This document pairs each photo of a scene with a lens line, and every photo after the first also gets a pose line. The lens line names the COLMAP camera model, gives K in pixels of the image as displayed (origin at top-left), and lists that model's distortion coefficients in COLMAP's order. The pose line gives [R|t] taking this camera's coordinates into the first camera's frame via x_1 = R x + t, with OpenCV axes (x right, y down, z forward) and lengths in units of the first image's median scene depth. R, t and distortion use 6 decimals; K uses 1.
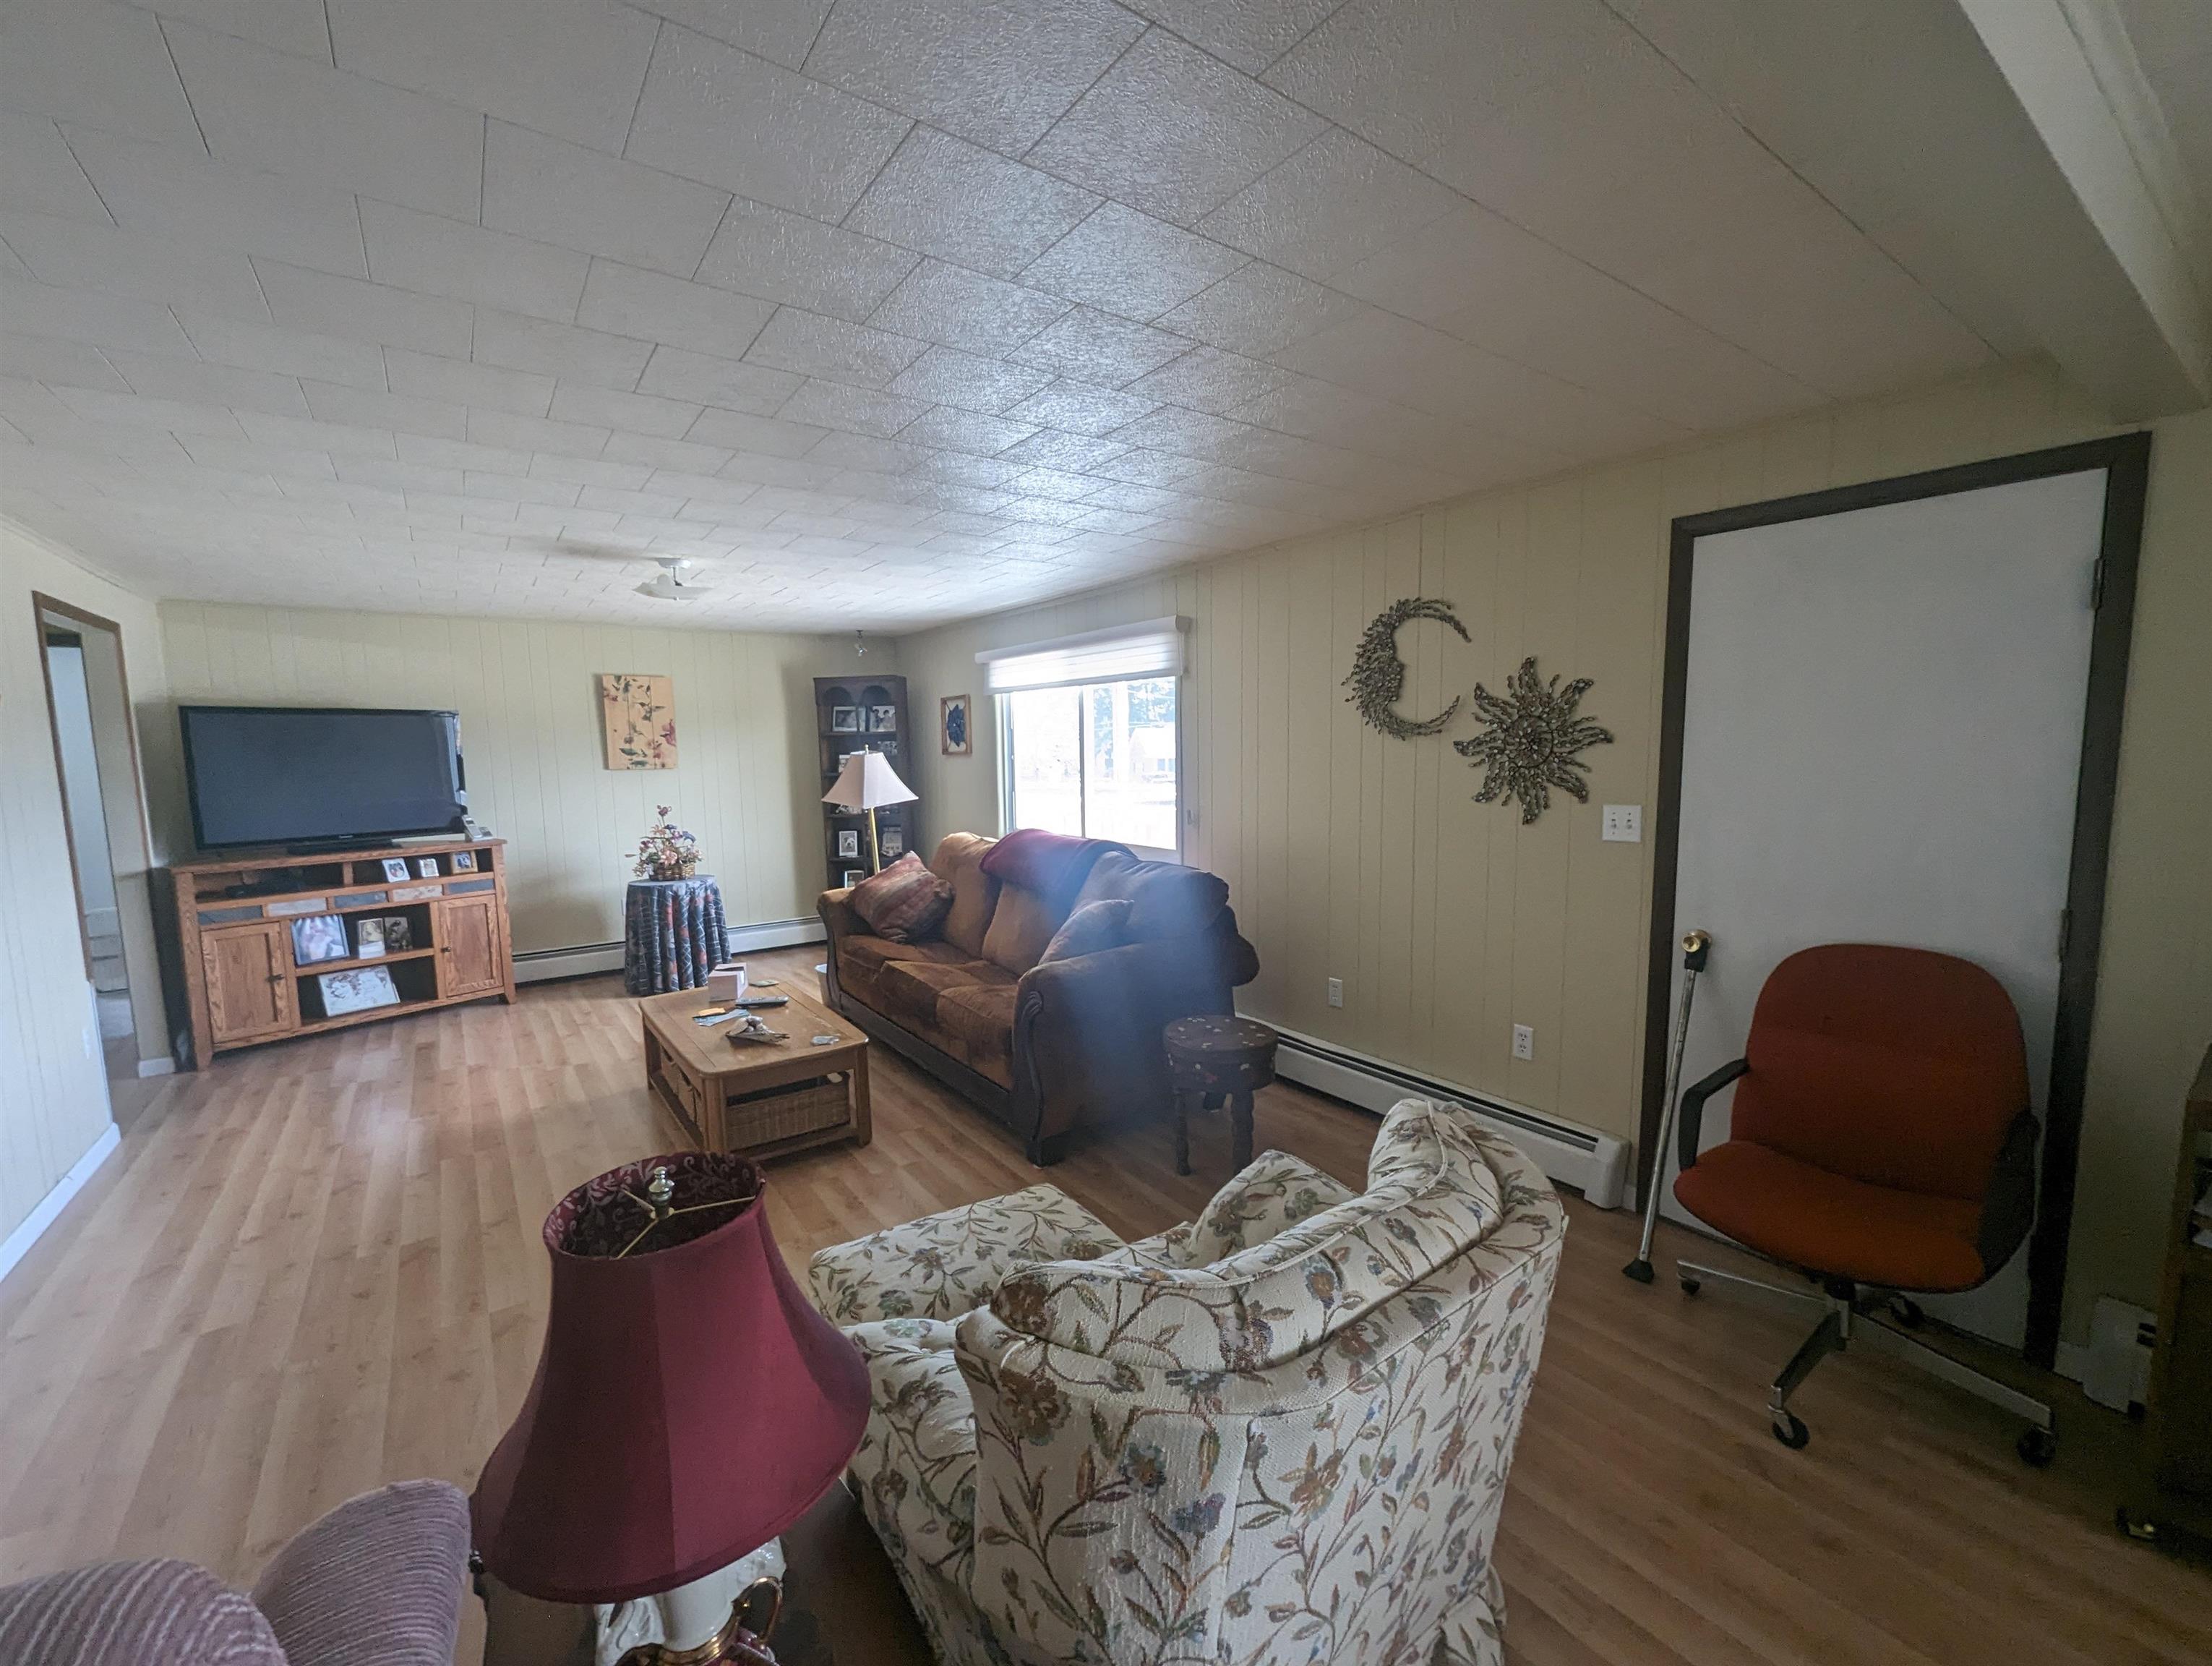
lens RADIAL K [[918.6, 0, 1110.1], [0, 918.6, 845.1], [0, 0, 1]] dist [-0.001674, -0.001253]
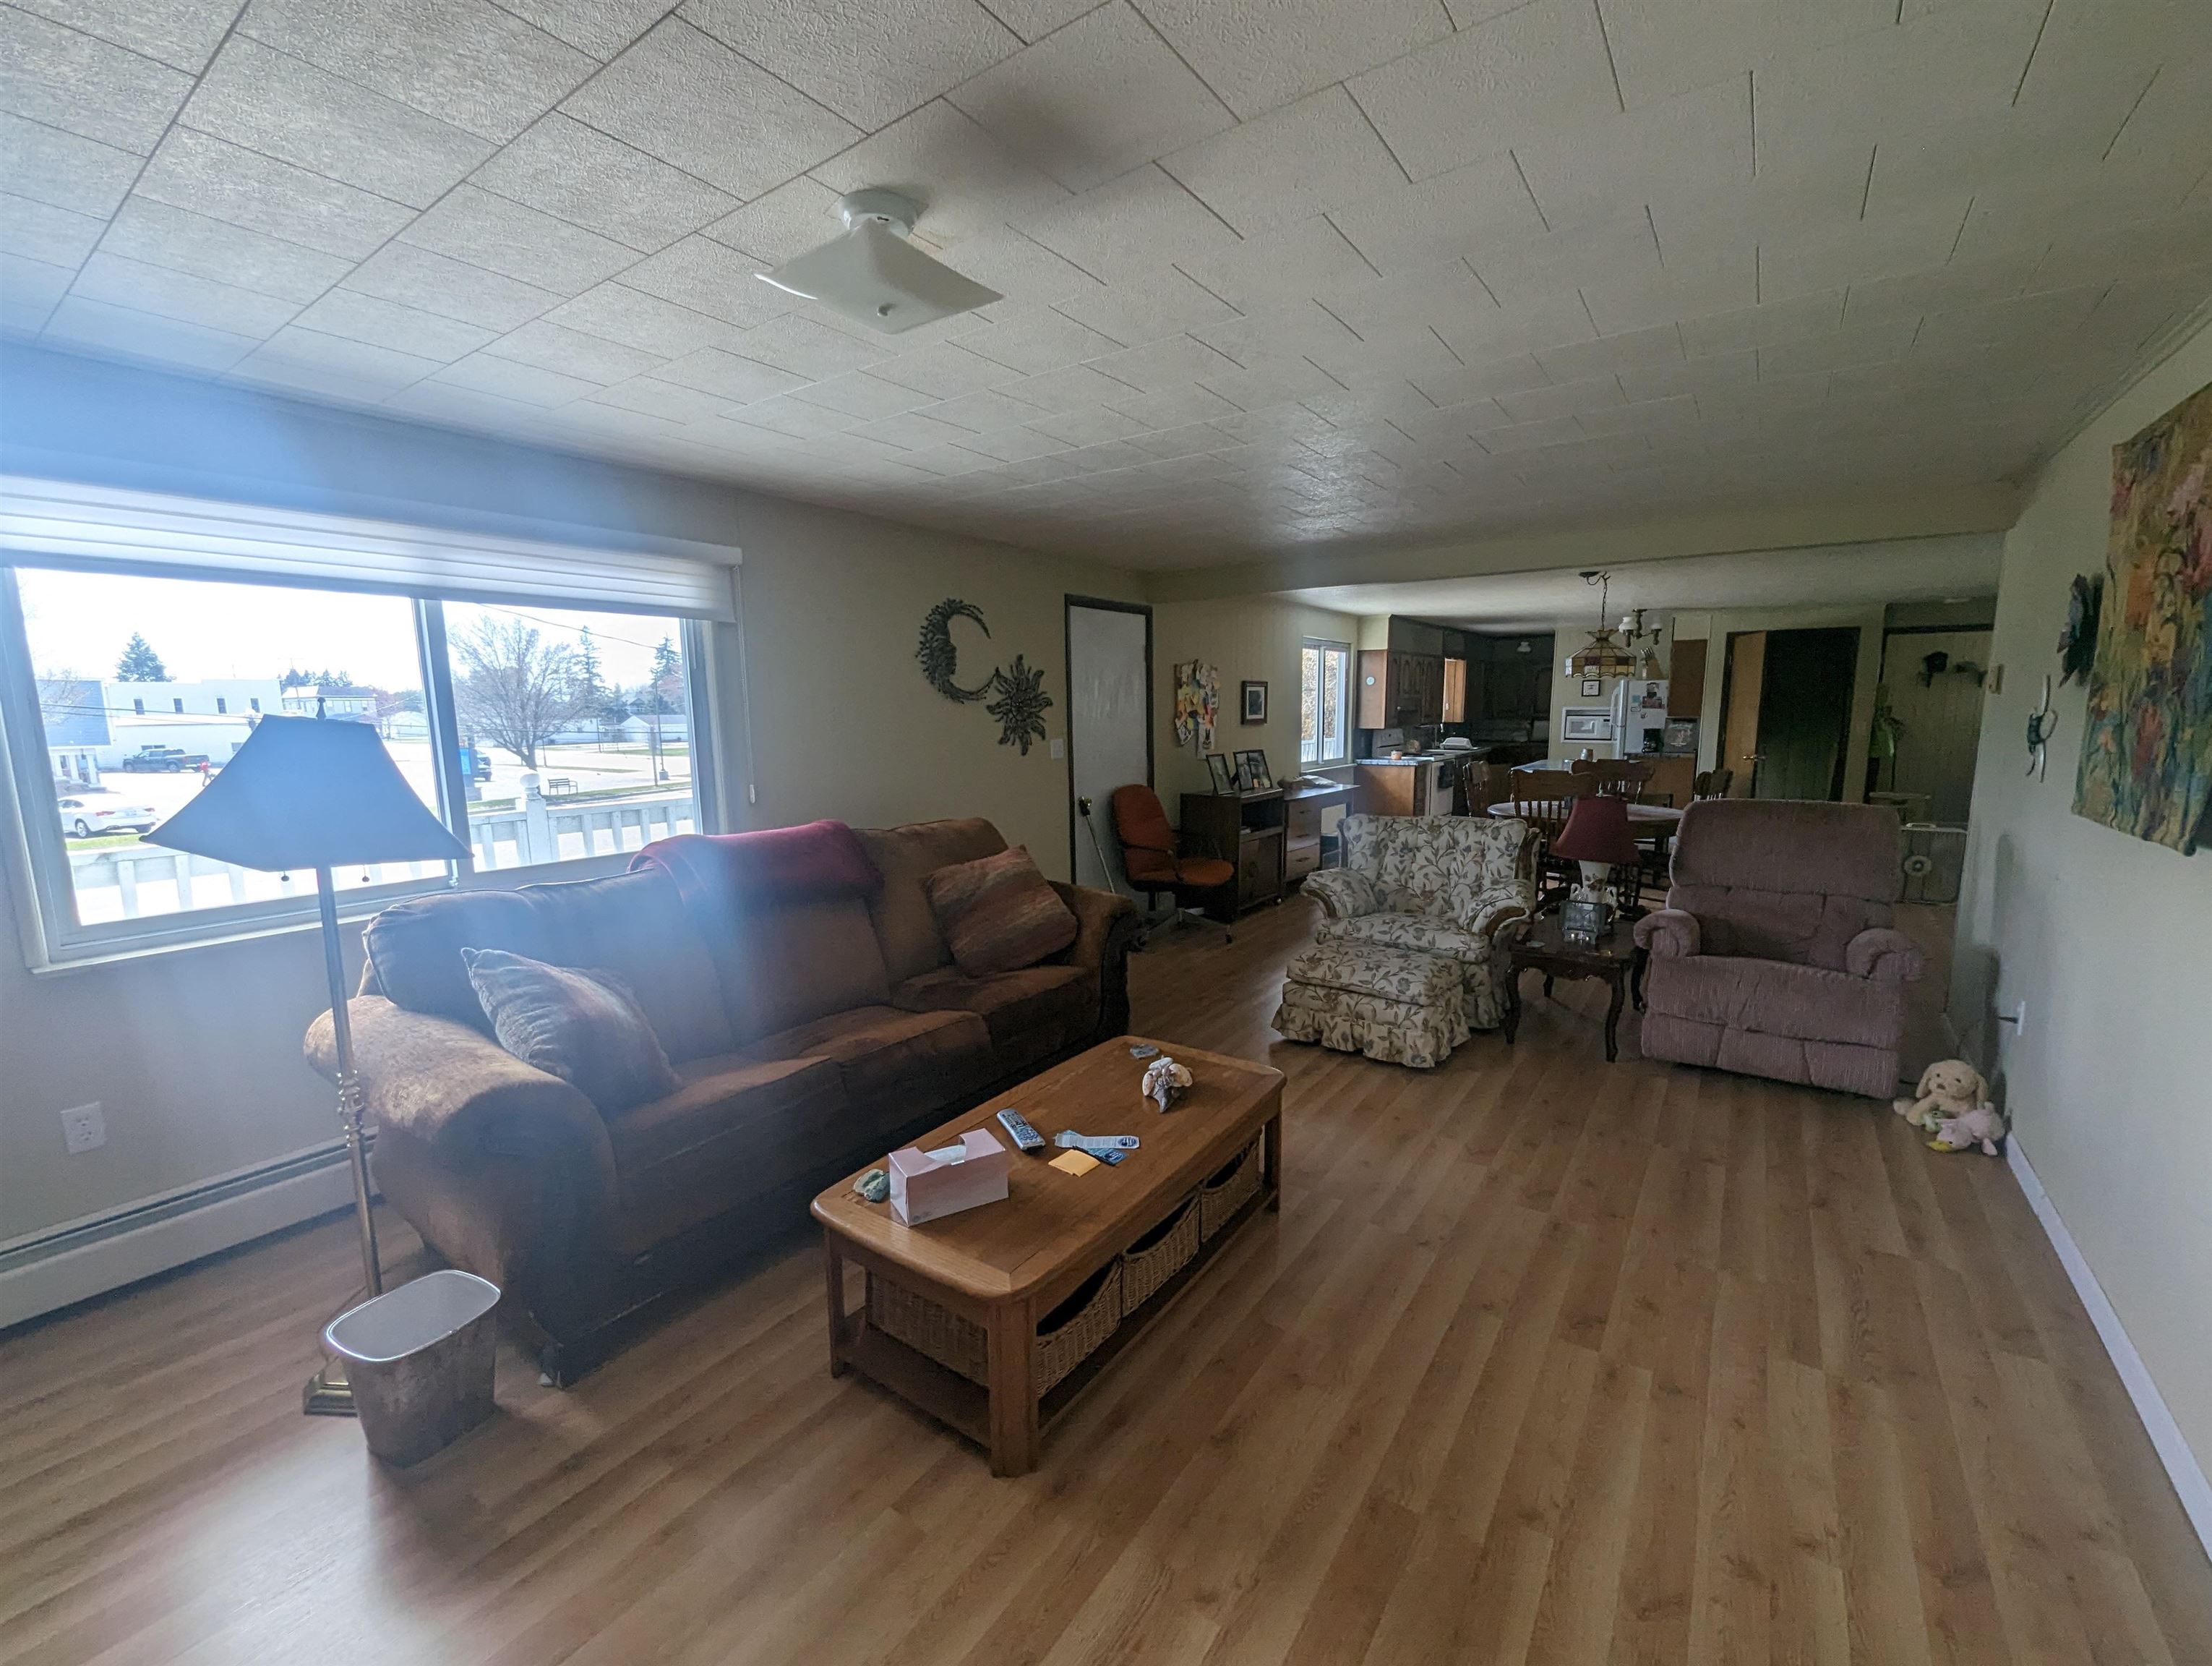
lens RADIAL K [[918.6, 0, 1110.1], [0, 918.6, 845.1], [0, 0, 1]] dist [-0.001674, -0.001253]
pose [[-0.323642, -0.121511, 0.938345, -1.160602], [0.125293, 0.977482, 0.169793, -0.124986], [-0.937847, 0.172521, -0.301130, 1.368300]]
